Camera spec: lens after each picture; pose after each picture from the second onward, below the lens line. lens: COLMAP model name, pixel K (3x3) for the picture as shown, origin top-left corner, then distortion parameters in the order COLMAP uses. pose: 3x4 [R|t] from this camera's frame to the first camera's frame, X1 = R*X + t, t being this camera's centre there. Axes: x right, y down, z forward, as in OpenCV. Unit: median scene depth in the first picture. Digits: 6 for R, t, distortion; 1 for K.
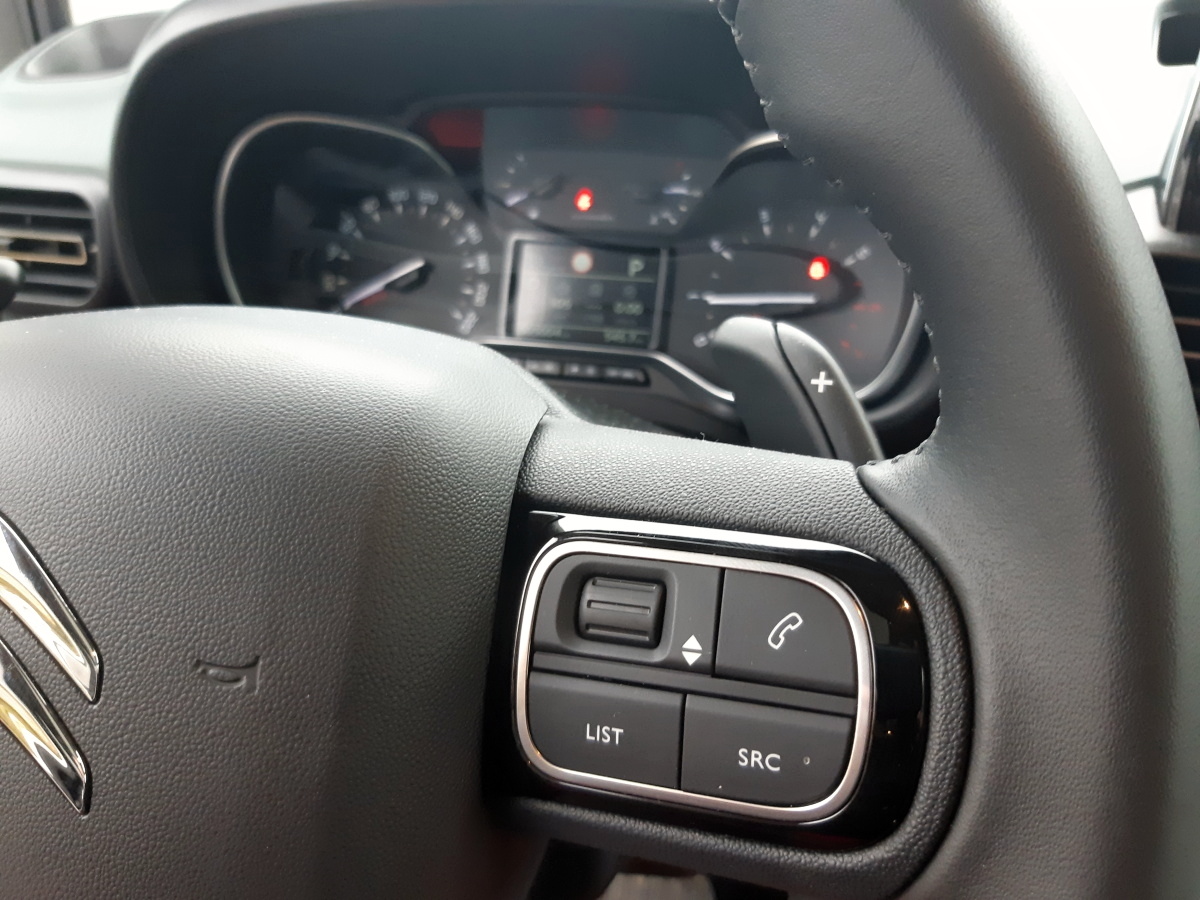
lens RADIAL K [[934.9, 0, 607.5], [0, 934.9, 451.6], [0, 0, 1]] dist [0.040927, -0.095224]
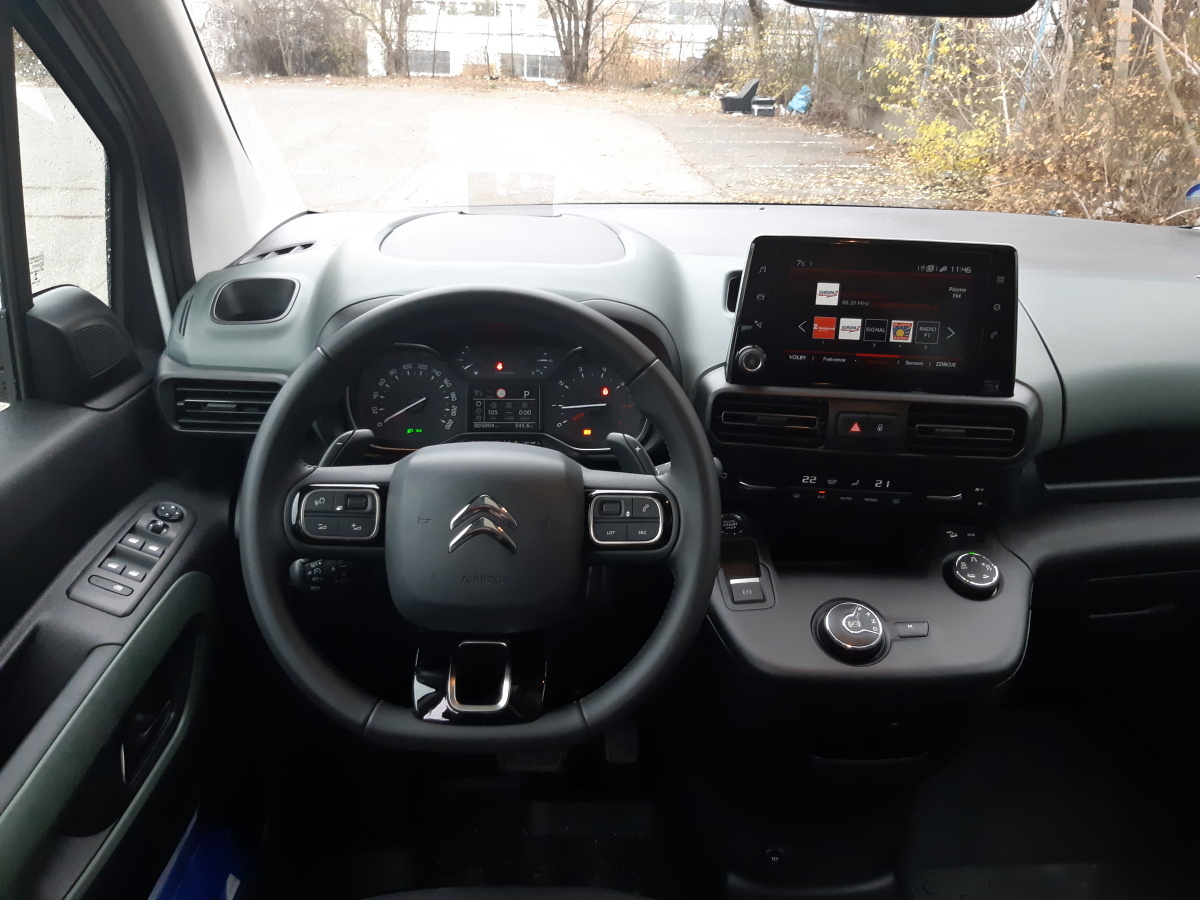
lens RADIAL K [[934.9, 0, 600.8], [0, 934.9, 444.5], [0, 0, 1]] dist [0.040927, -0.095224]
pose [[0.948439, -0.095557, 0.302213, -0.487218], [0.104301, 0.994462, -0.012888, -0.029690], [-0.299308, 0.043745, 0.953153, -1.176457]]
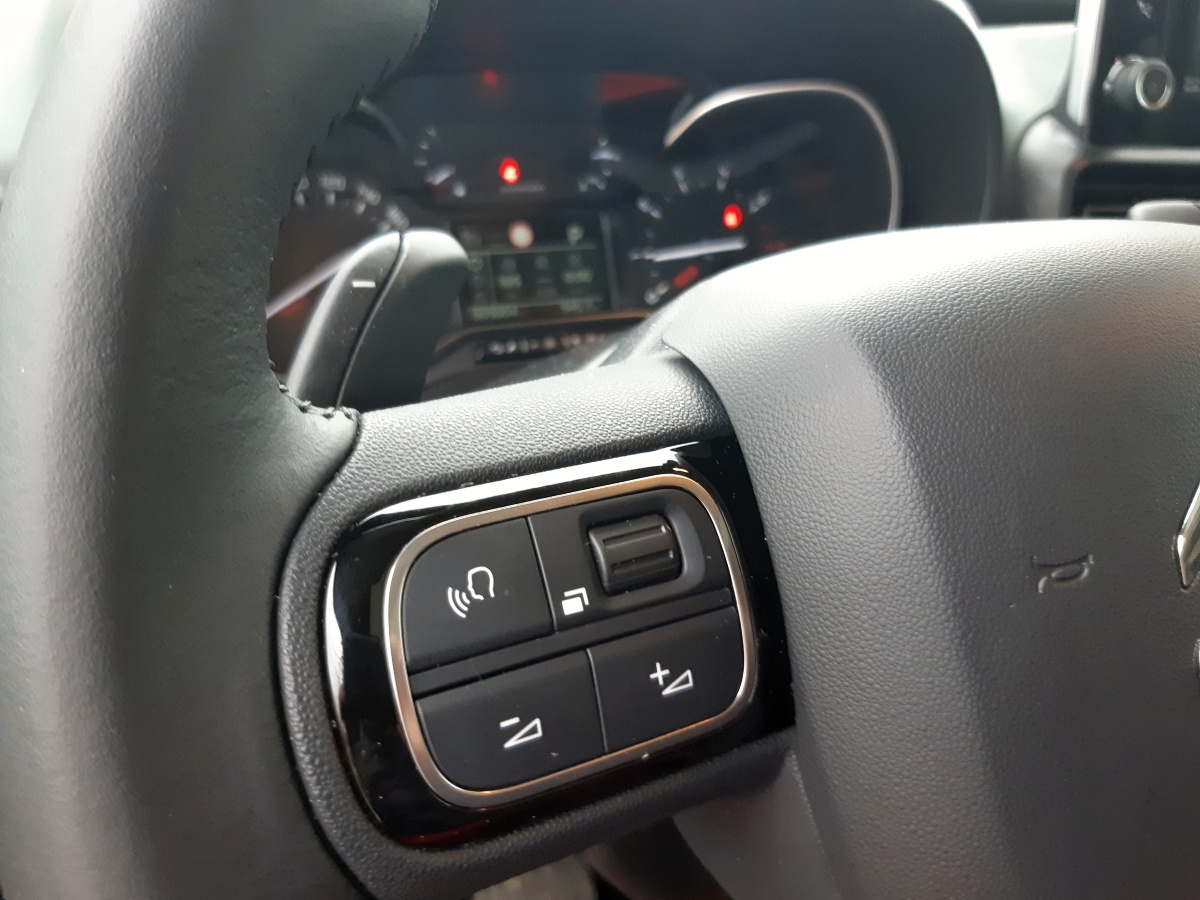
lens RADIAL K [[934.9, 0, 602.2], [0, 934.9, 454.3], [0, 0, 1]] dist [0.040927, -0.095224]
pose [[0.788614, -0.235811, 0.567875, -0.570426], [0.228357, 0.969808, 0.085592, -0.048397], [-0.570913, 0.062179, 0.818653, 0.176168]]
